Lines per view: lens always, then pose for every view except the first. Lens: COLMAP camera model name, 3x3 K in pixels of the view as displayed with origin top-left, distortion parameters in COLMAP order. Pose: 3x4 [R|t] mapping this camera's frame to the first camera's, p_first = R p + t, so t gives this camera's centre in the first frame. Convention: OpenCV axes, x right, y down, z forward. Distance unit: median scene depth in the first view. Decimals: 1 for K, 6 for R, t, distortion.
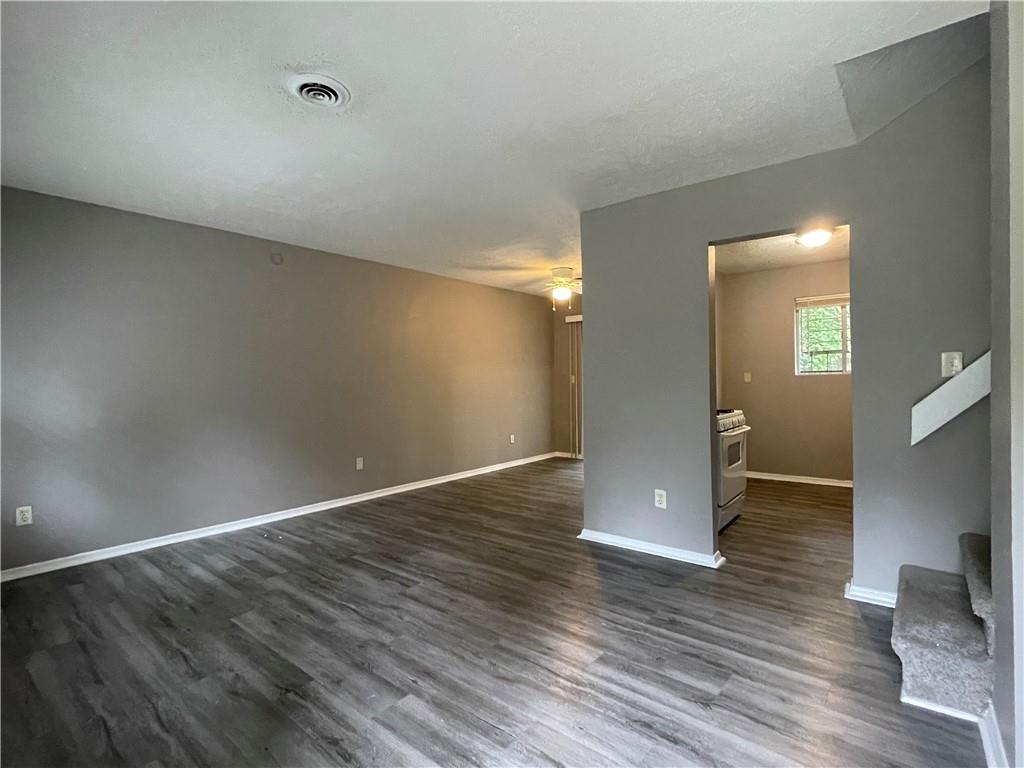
lens RADIAL K [[496.6, 0, 508.9], [0, 496.6, 387.0], [0, 0, 1]] dist [-0.006143, -0.000619]
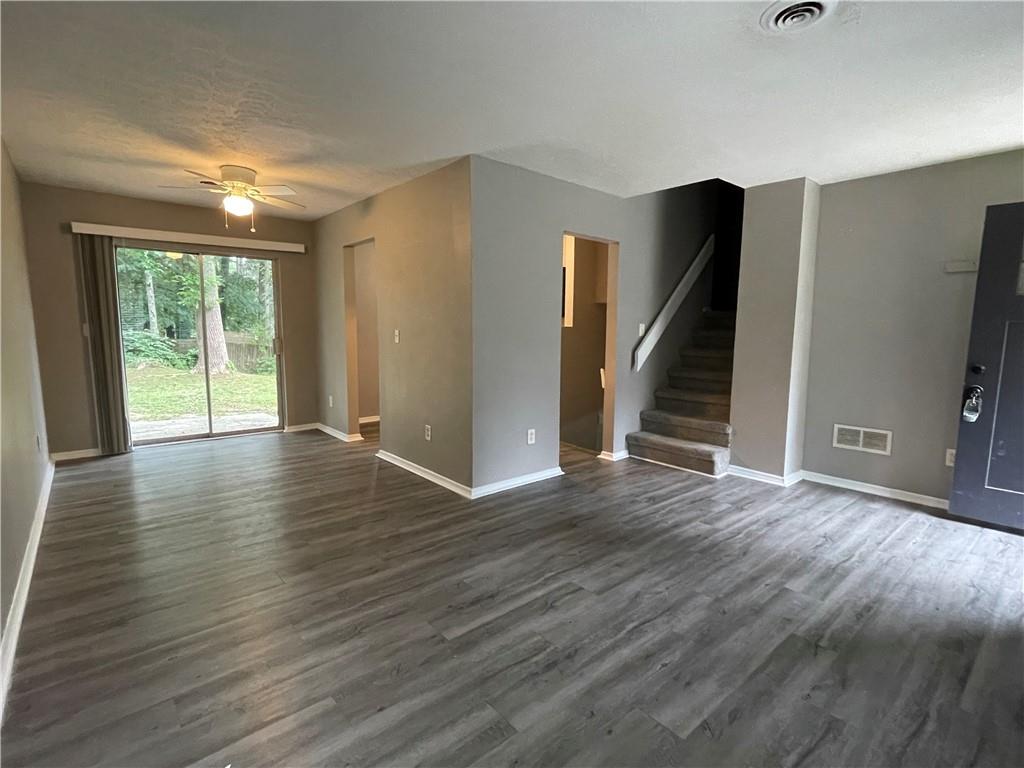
lens RADIAL K [[496.6, 0, 516.5], [0, 496.6, 388.3], [0, 0, 1]] dist [-0.006143, -0.000619]
pose [[0.178032, -0.113277, 0.977483, -1.153598], [0.003601, 0.993420, 0.114468, -0.039512], [-0.984018, -0.016859, 0.177269, 1.099606]]
